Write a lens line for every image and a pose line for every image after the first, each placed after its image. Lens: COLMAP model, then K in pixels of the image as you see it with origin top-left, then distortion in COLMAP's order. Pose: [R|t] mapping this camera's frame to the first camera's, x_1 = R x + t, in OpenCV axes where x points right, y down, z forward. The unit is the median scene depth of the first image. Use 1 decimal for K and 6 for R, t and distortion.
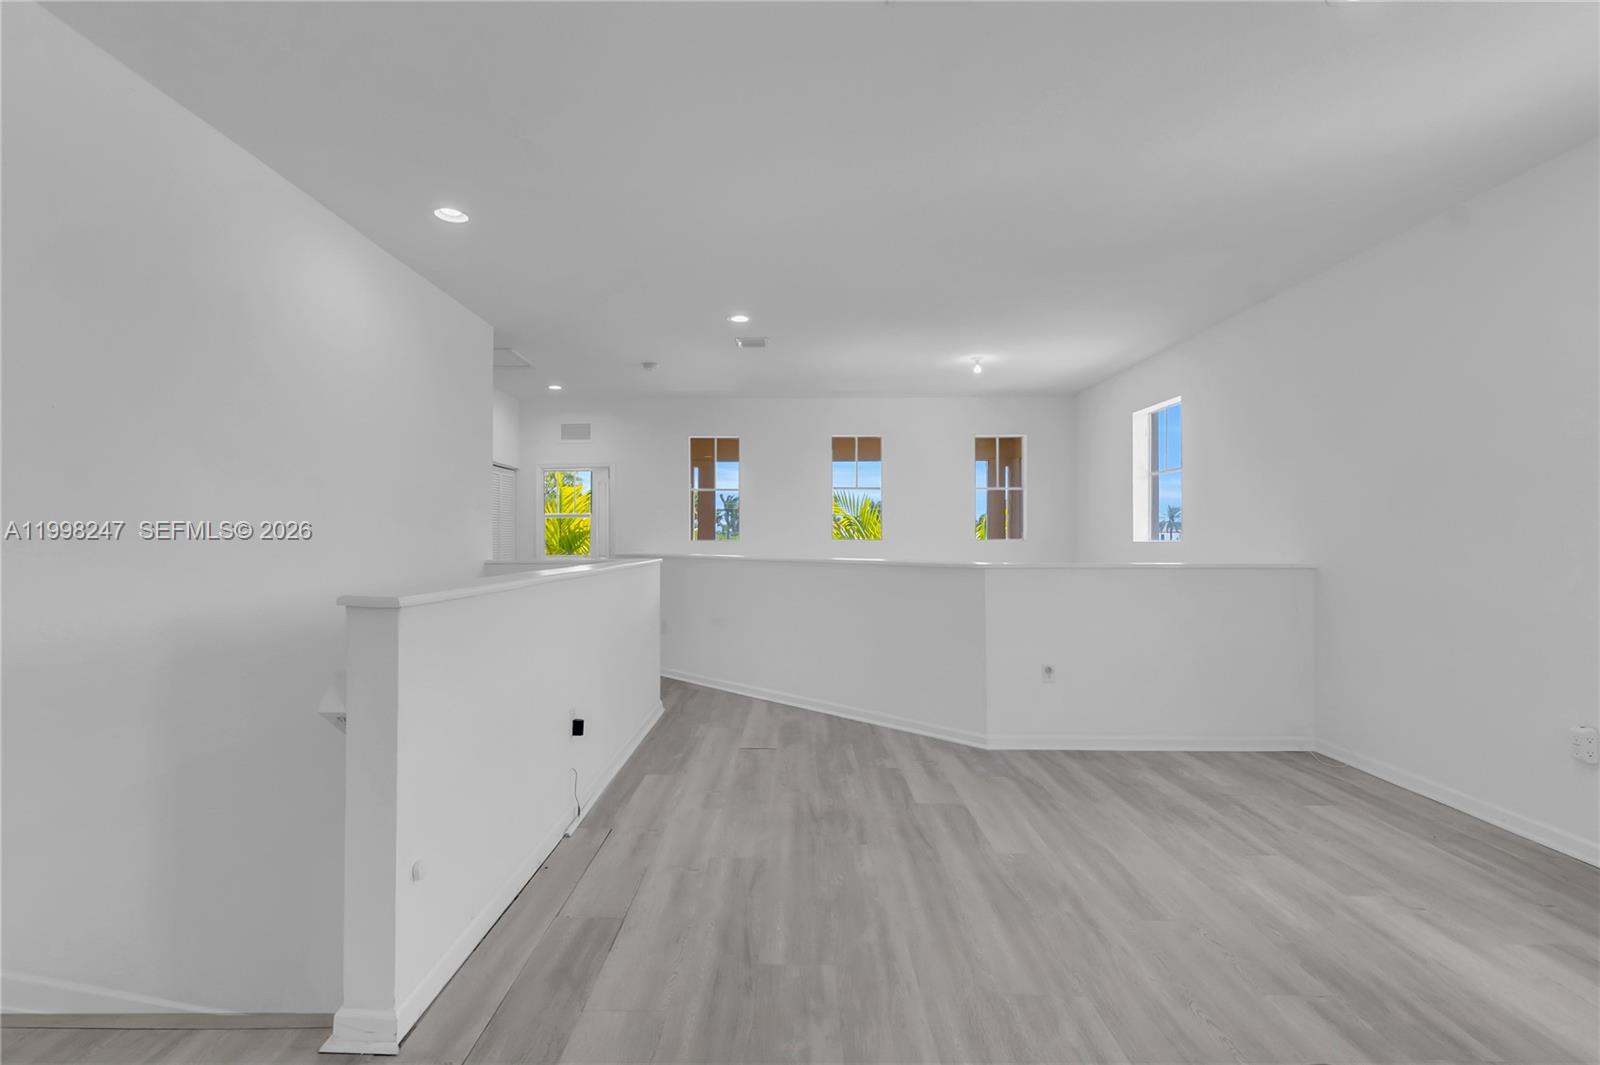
lens RADIAL K [[766.9, 0, 785.7], [0, 766.9, 530.7], [0, 0, 1]] dist [0.004668, 0.000445]
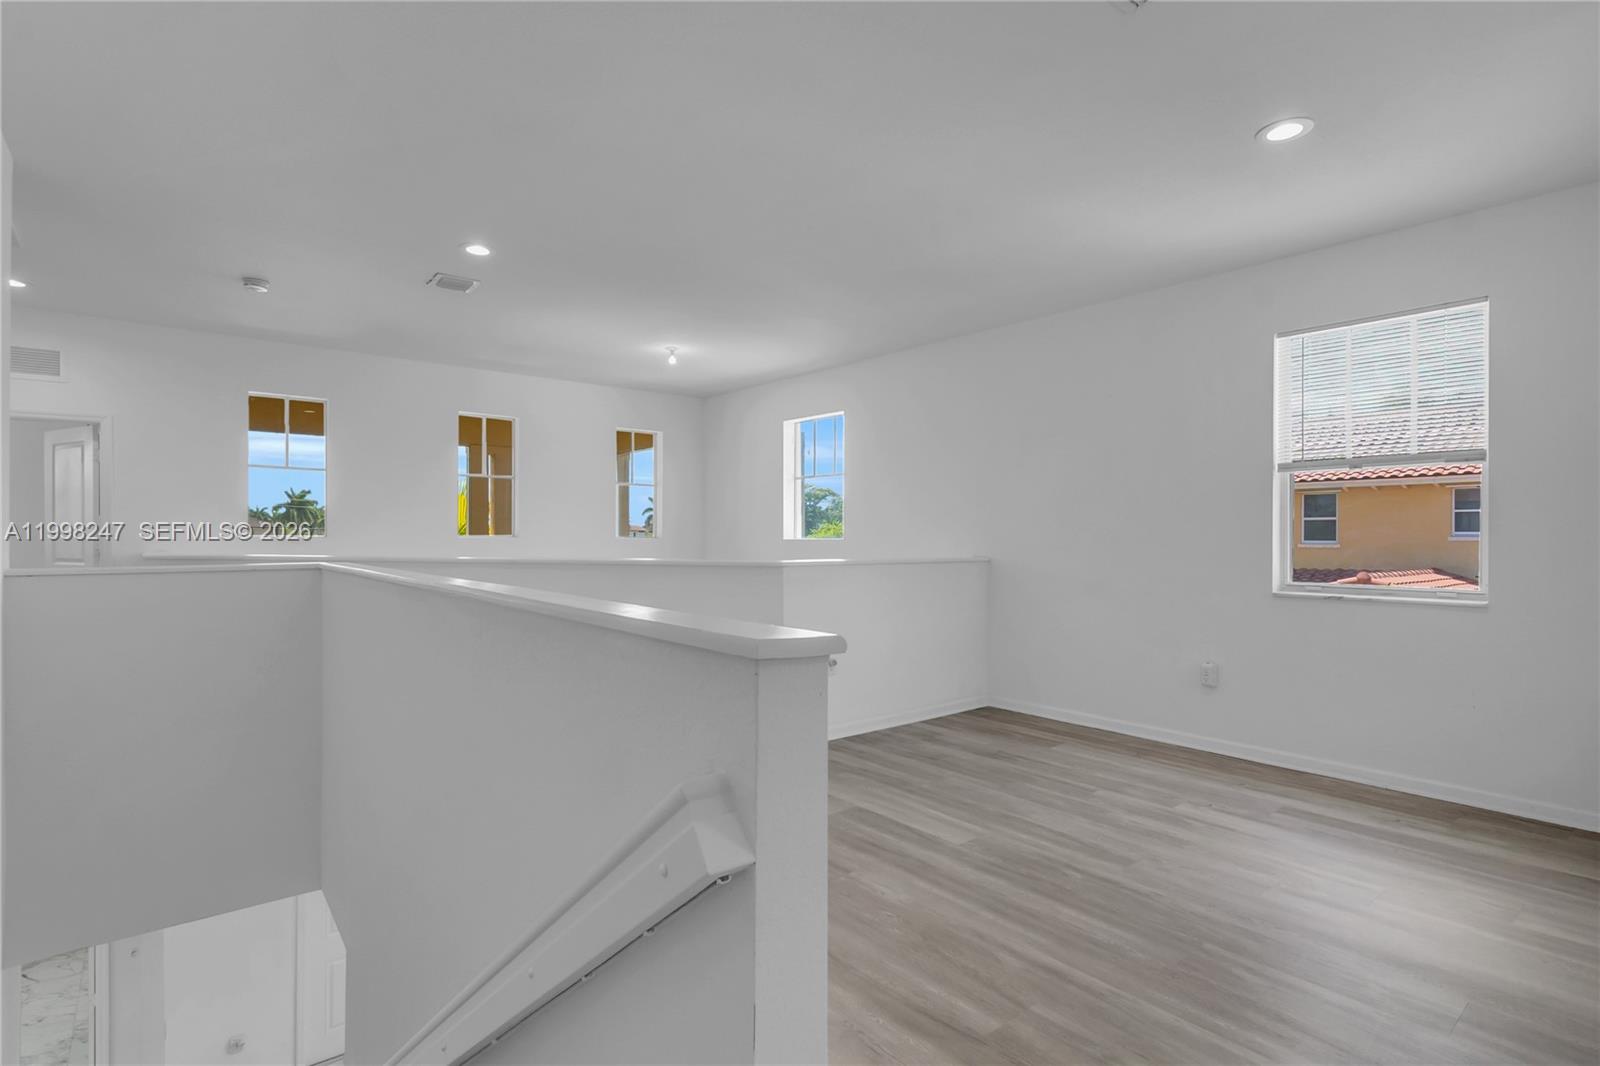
lens RADIAL K [[766.9, 0, 786.8], [0, 766.9, 540.0], [0, 0, 1]] dist [0.004668, 0.000445]
pose [[0.771259, 0.000501, 0.636521, -0.528016], [-0.011614, 0.999844, 0.013285, 0.001330], [-0.636416, -0.017639, 0.771145, 0.343339]]
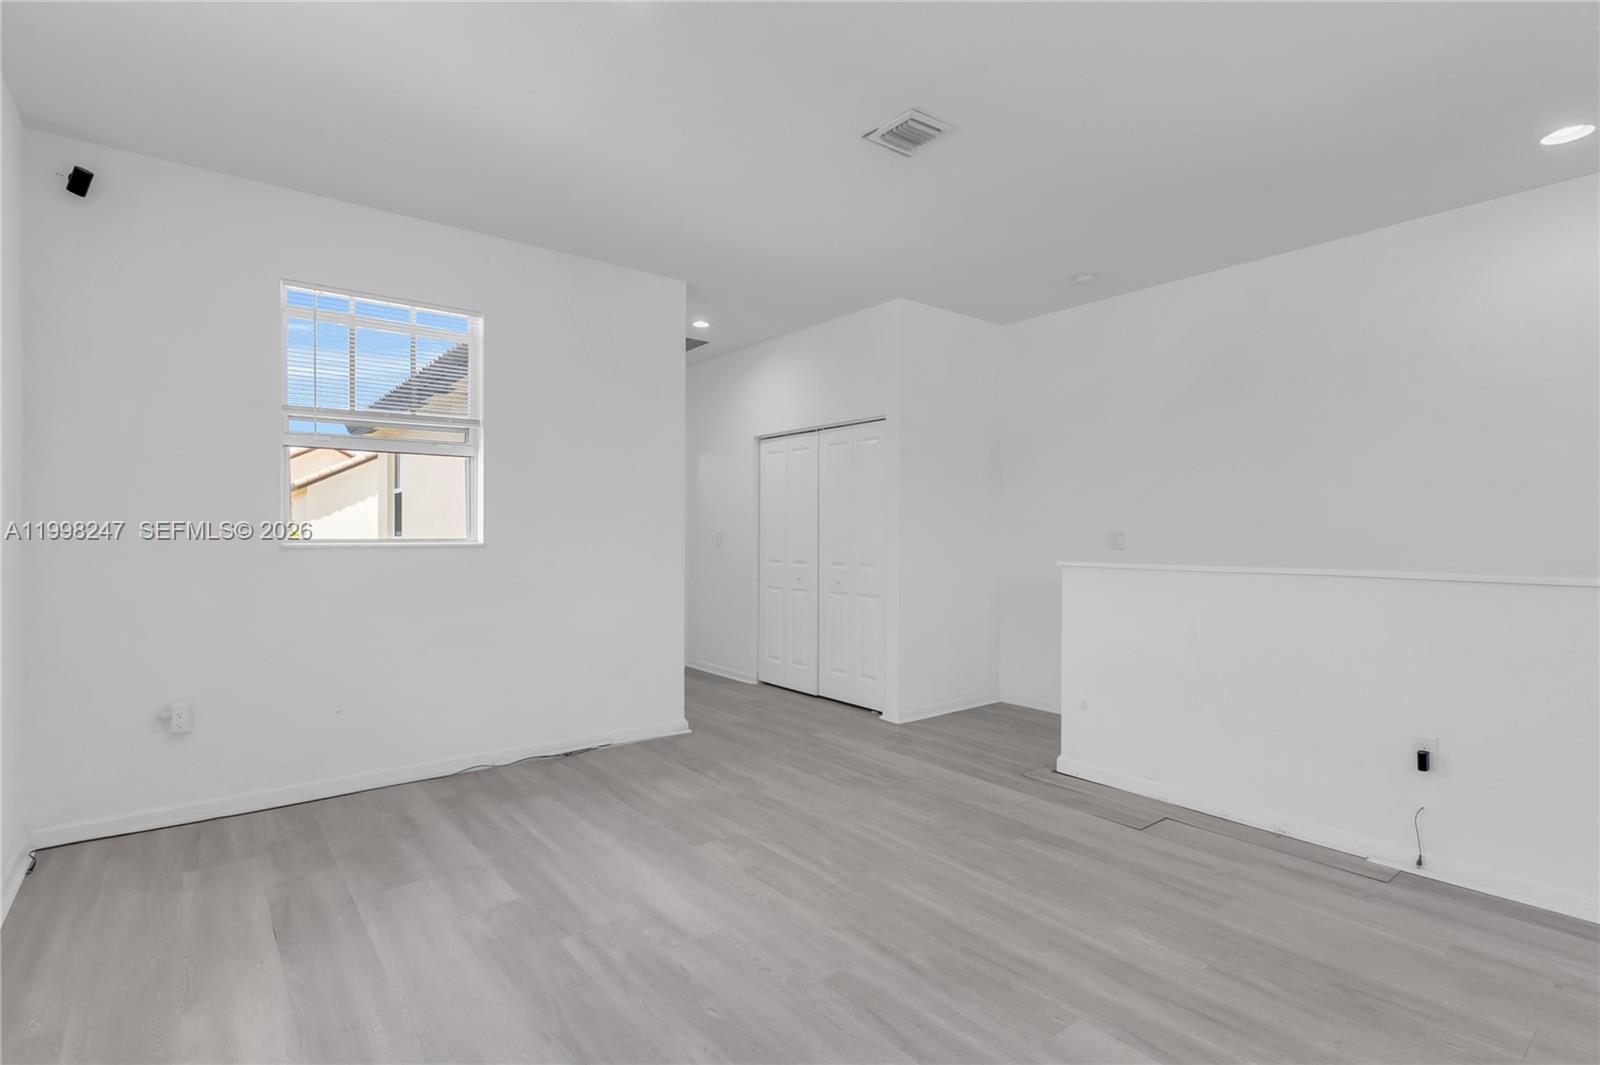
lens RADIAL K [[766.9, 0, 800.9], [0, 766.9, 533.5], [0, 0, 1]] dist [0.004668, 0.000445]
pose [[-0.769634, -0.004798, -0.638467, 0.824727], [0.004187, 0.999912, -0.012561, 0.018407], [0.638472, -0.012340, -0.769546, 1.283791]]
